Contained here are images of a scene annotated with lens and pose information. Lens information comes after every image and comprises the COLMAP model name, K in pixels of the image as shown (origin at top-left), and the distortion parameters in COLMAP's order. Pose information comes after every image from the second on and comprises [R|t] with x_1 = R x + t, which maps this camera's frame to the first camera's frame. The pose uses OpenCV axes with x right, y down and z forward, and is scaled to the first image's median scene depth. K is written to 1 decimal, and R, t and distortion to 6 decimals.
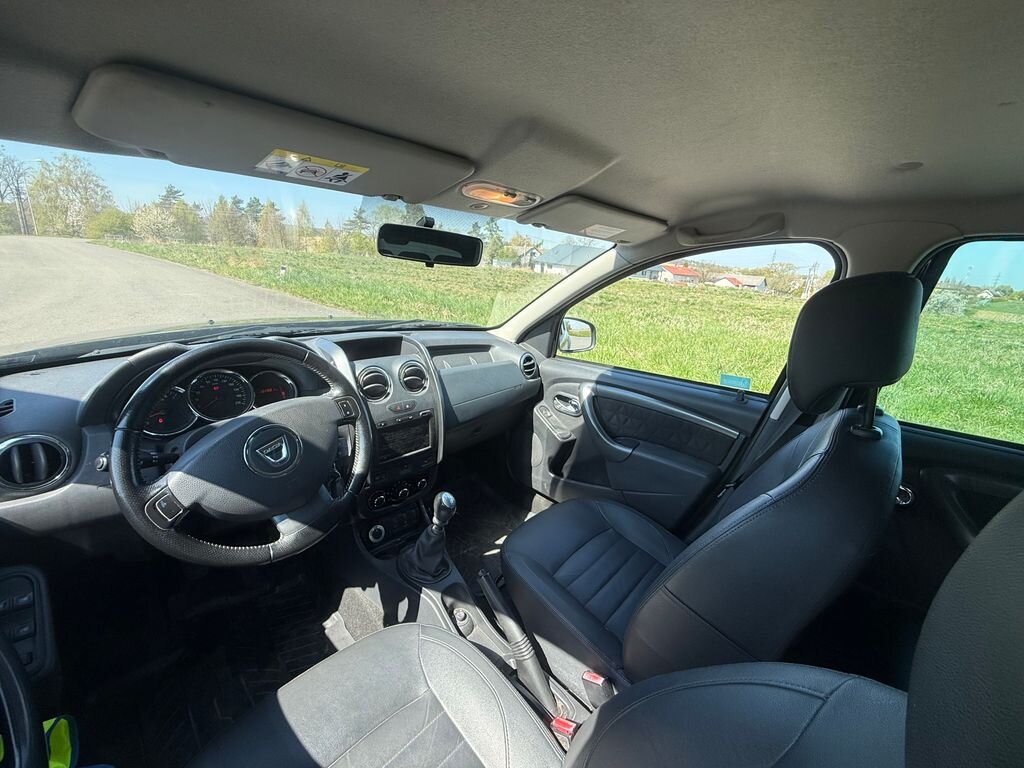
lens RADIAL K [[409.3, 0, 509.9], [0, 409.3, 385.6], [0, 0, 1]] dist [0.000973, -0.000055]
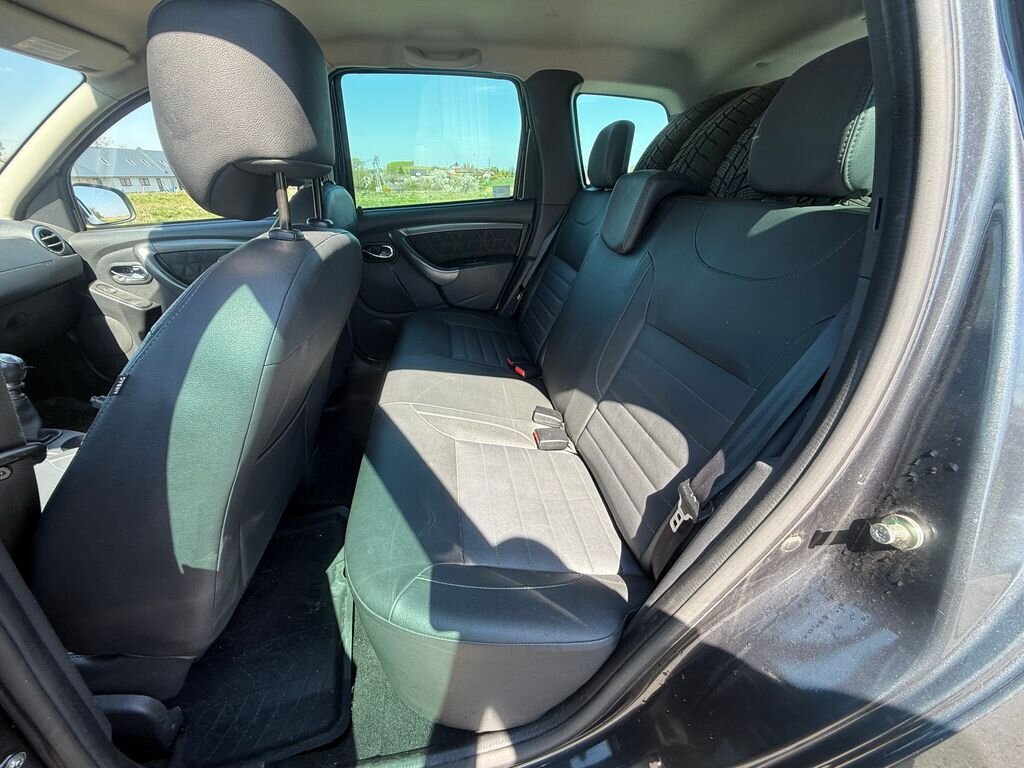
lens RADIAL K [[409.3, 0, 509.9], [0, 409.3, 385.6], [0, 0, 1]] dist [0.000973, -0.000055]
pose [[0.624932, -0.421388, 0.657185, -0.048548], [0.280294, 0.906793, 0.314900, 0.237055], [-0.728626, -0.012587, 0.684797, -0.335136]]
